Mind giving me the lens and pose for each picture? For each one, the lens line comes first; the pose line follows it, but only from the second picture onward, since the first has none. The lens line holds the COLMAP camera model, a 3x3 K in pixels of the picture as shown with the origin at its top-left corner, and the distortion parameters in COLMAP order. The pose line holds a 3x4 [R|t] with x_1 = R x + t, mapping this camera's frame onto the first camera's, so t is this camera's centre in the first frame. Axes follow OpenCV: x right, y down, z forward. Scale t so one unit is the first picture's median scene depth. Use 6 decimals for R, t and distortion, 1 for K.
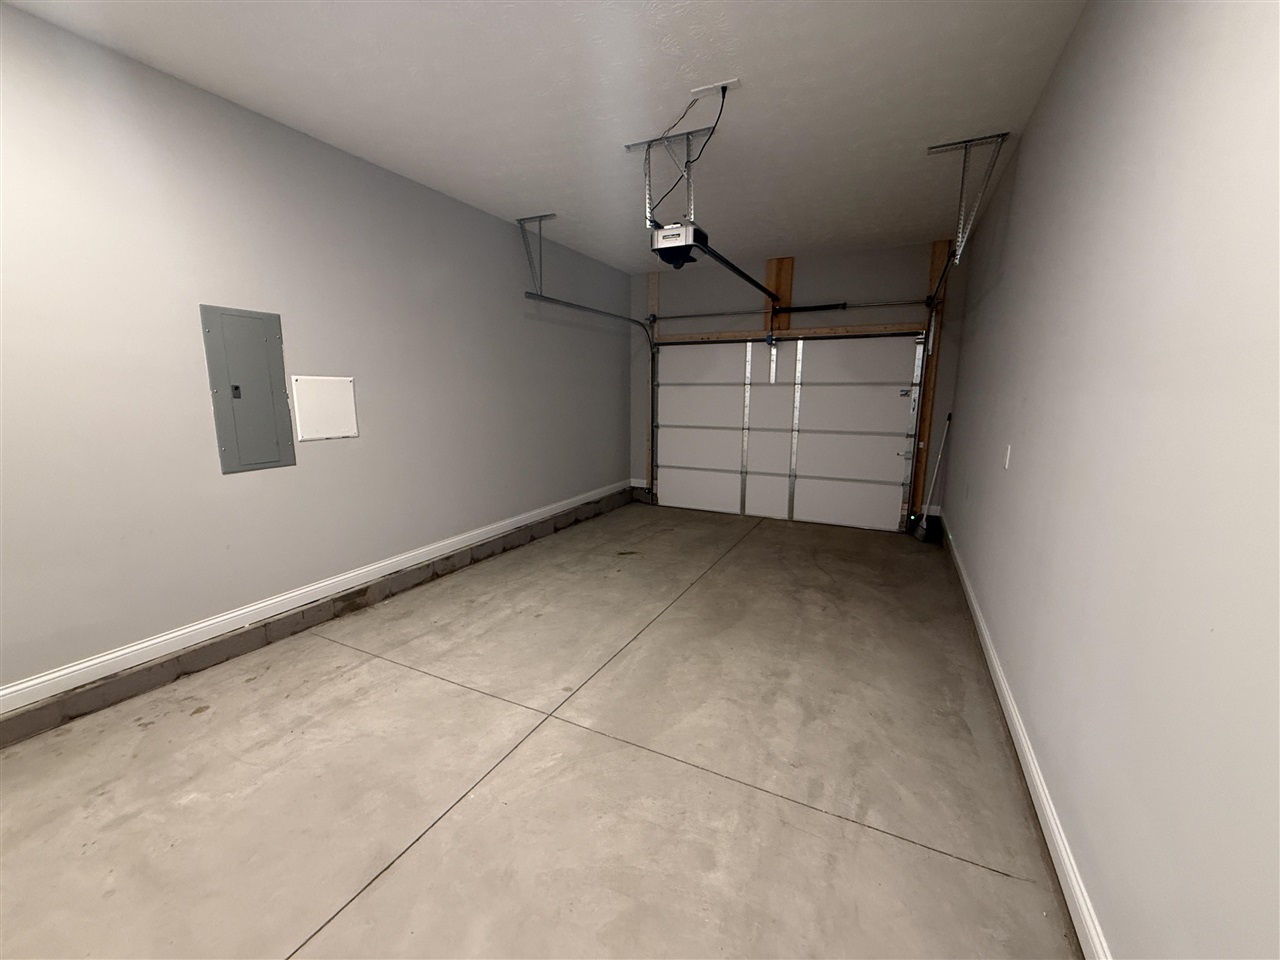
lens RADIAL K [[510.8, 0, 638.6], [0, 510.8, 480.7], [0, 0, 1]] dist [0.000018, -0.000221]
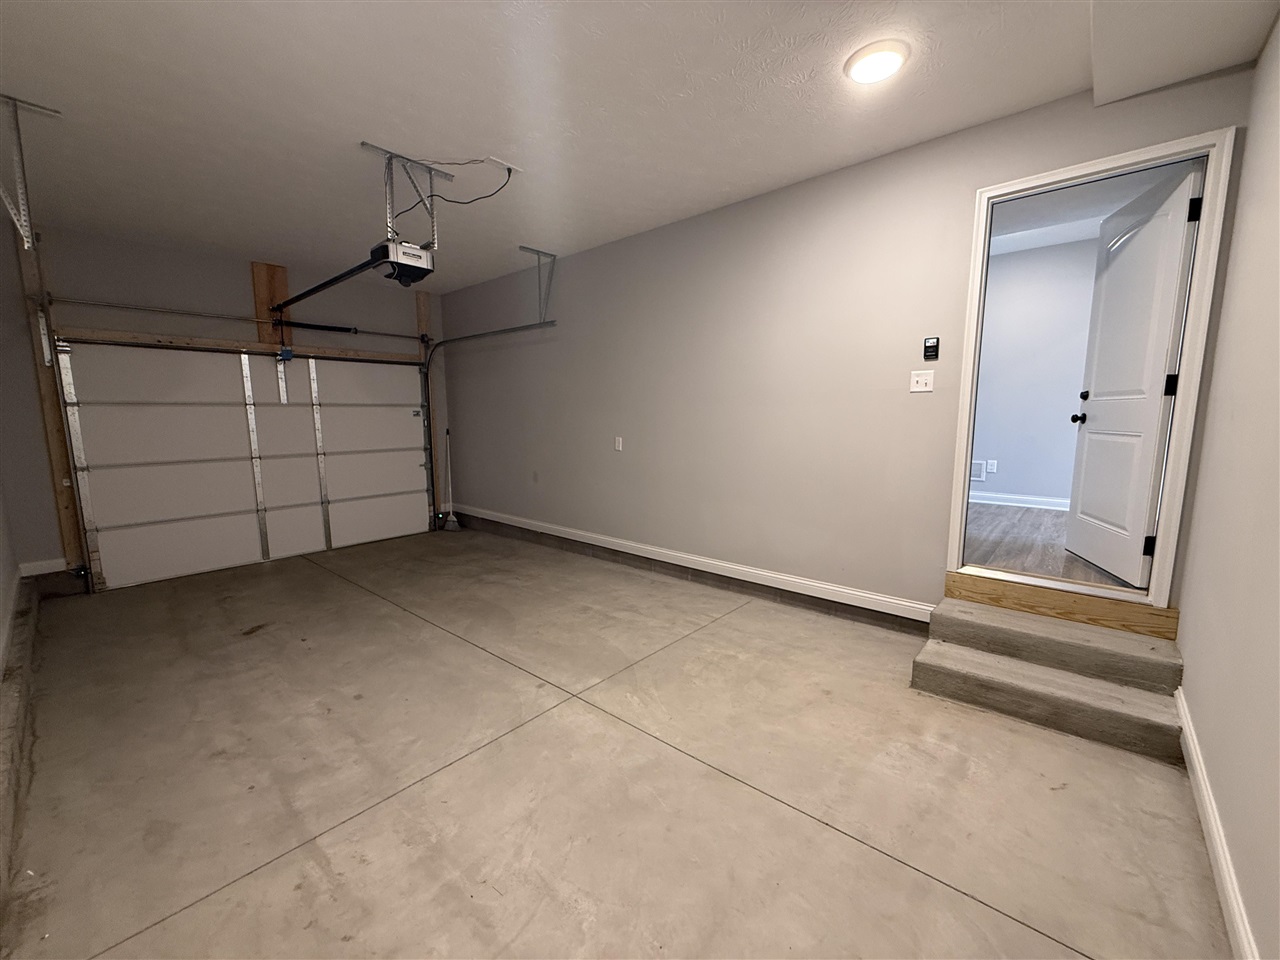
lens RADIAL K [[510.8, 0, 635.3], [0, 510.8, 482.2], [0, 0, 1]] dist [0.000018, -0.000221]
pose [[0.267481, -0.132599, 0.954396, -0.668499], [0.175768, 0.980582, 0.086976, -0.041386], [-0.947396, 0.144488, 0.285594, 0.288317]]
